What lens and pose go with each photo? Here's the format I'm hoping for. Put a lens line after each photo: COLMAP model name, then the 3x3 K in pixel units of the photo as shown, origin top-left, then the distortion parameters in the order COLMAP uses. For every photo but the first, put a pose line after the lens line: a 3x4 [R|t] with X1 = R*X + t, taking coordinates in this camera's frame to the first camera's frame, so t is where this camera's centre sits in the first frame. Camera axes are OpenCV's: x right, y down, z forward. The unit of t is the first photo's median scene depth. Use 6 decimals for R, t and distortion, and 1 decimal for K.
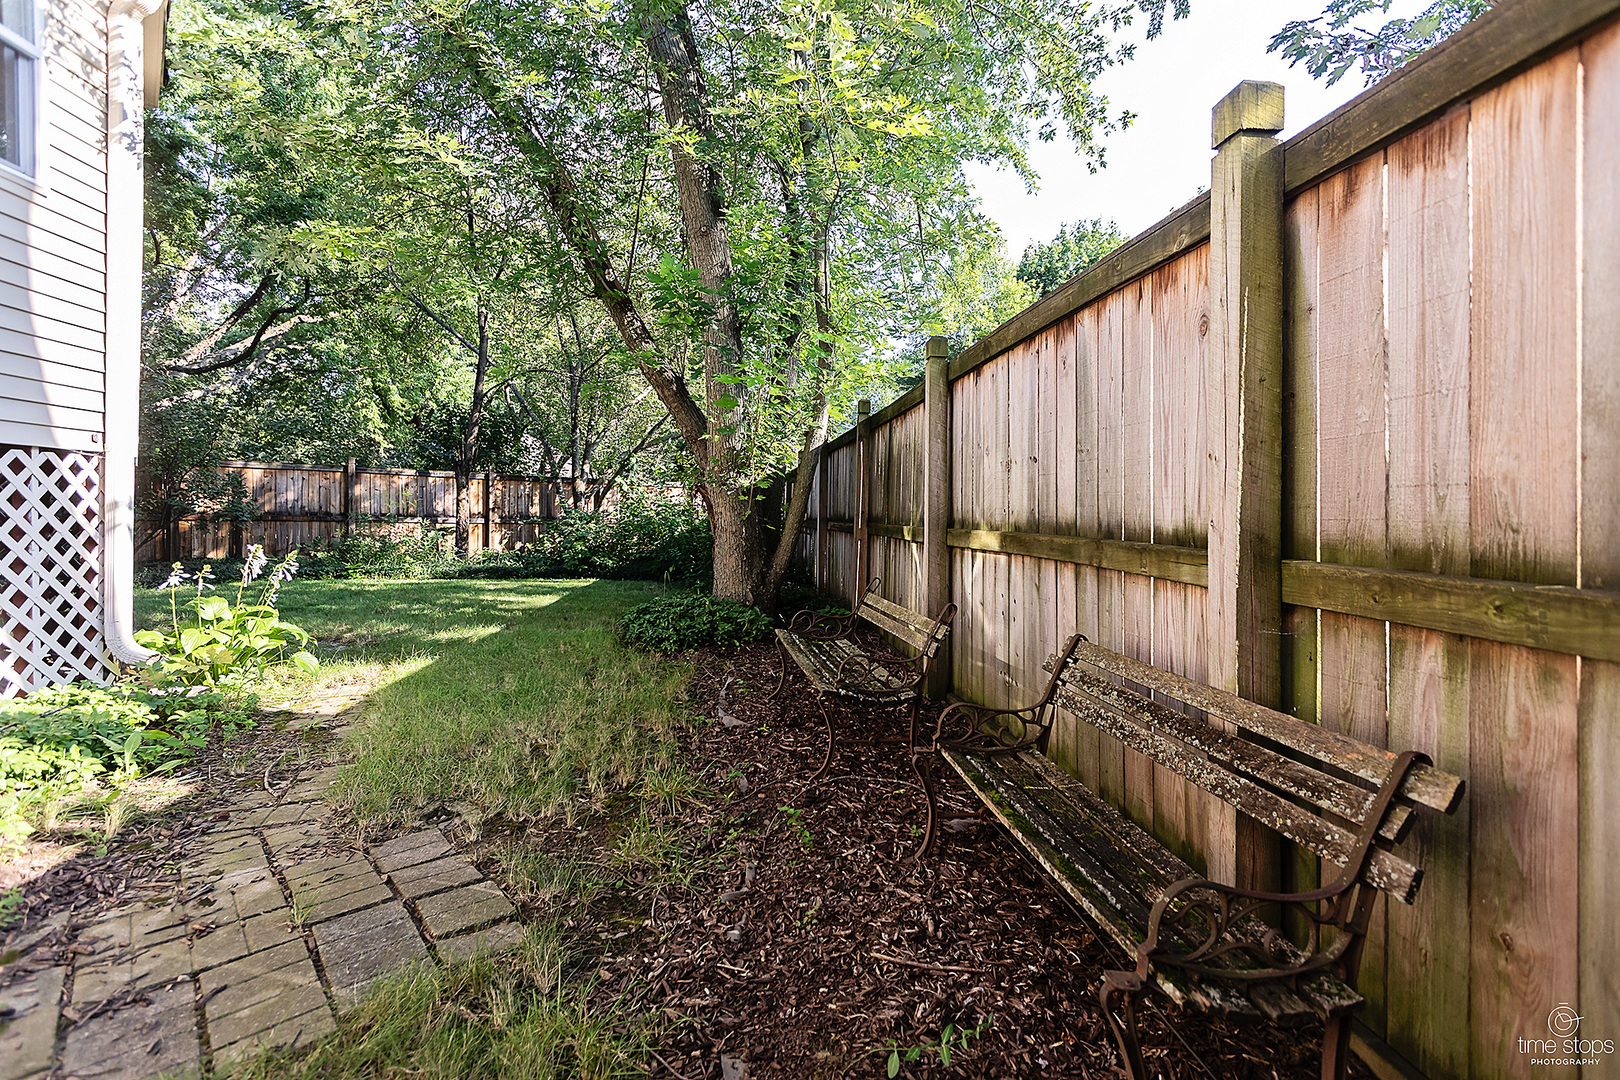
lens RADIAL K [[765.6, 0, 806.5], [0, 765.6, 508.6], [0, 0, 1]] dist [0.005359, -0.001821]
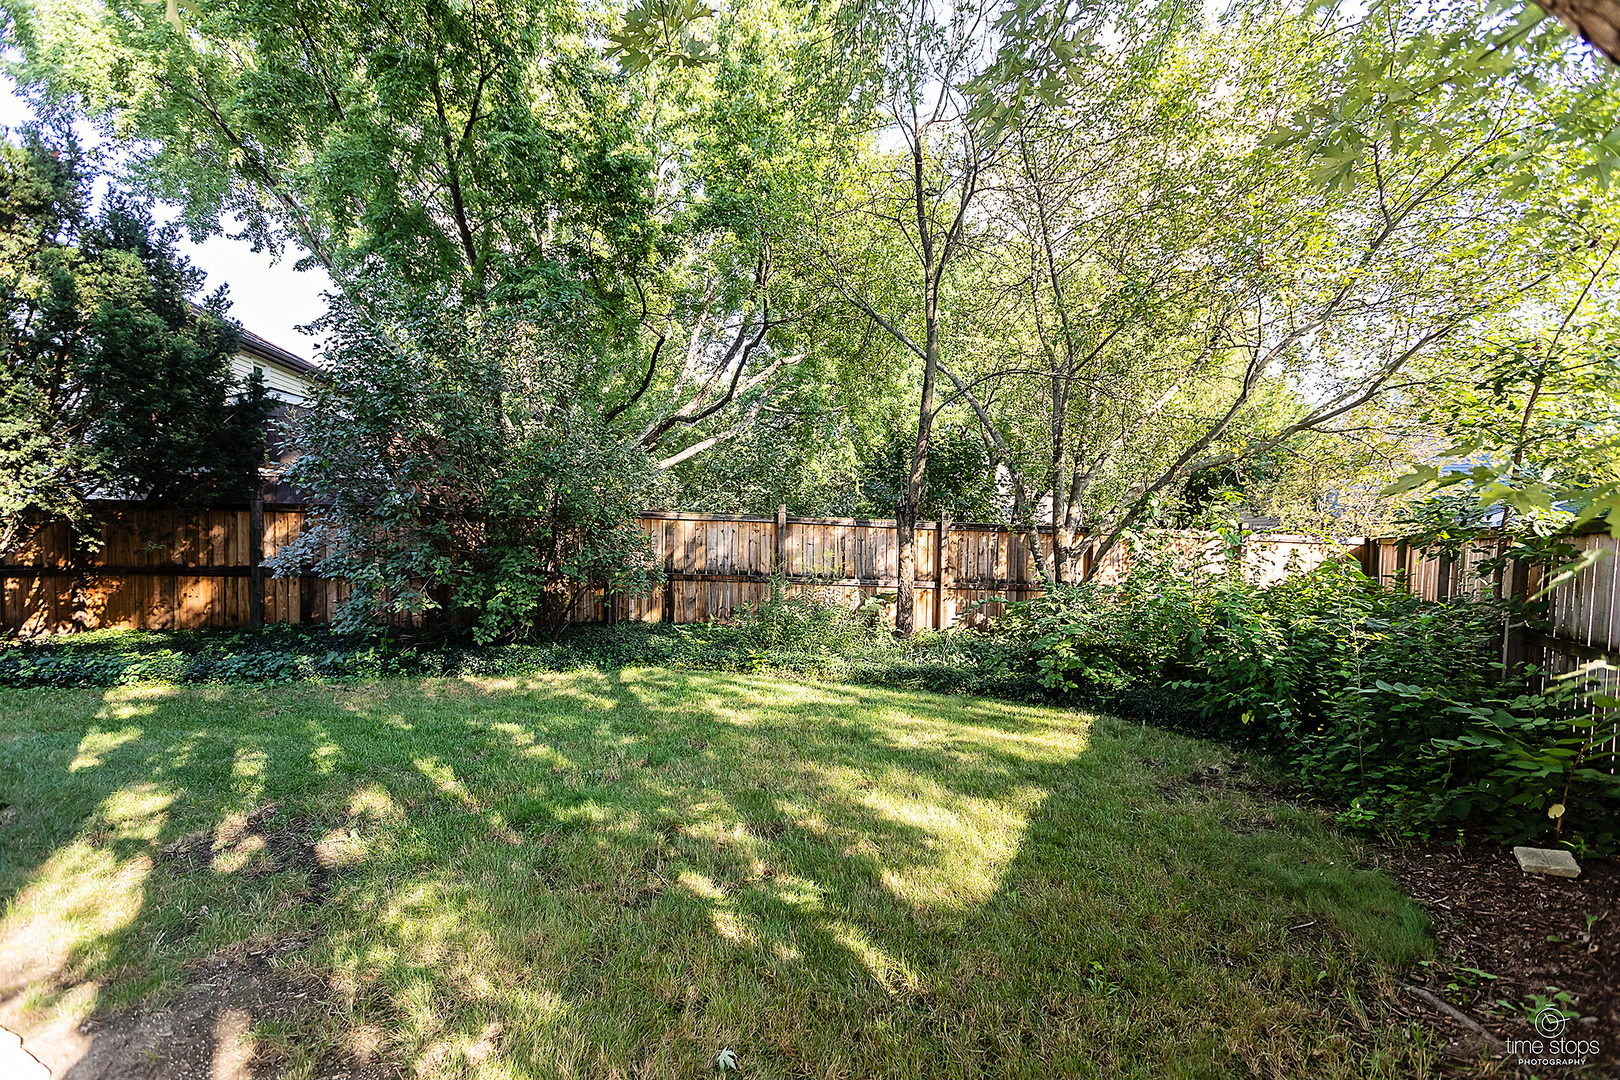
lens RADIAL K [[765.6, 0, 809.0], [0, 765.6, 539.6], [0, 0, 1]] dist [0.005359, -0.001821]
pose [[0.821672, 0.012658, -0.569820, -0.099564], [-0.010215, 0.999920, 0.007482, -0.033968], [0.569869, -0.000327, 0.821735, 0.328208]]
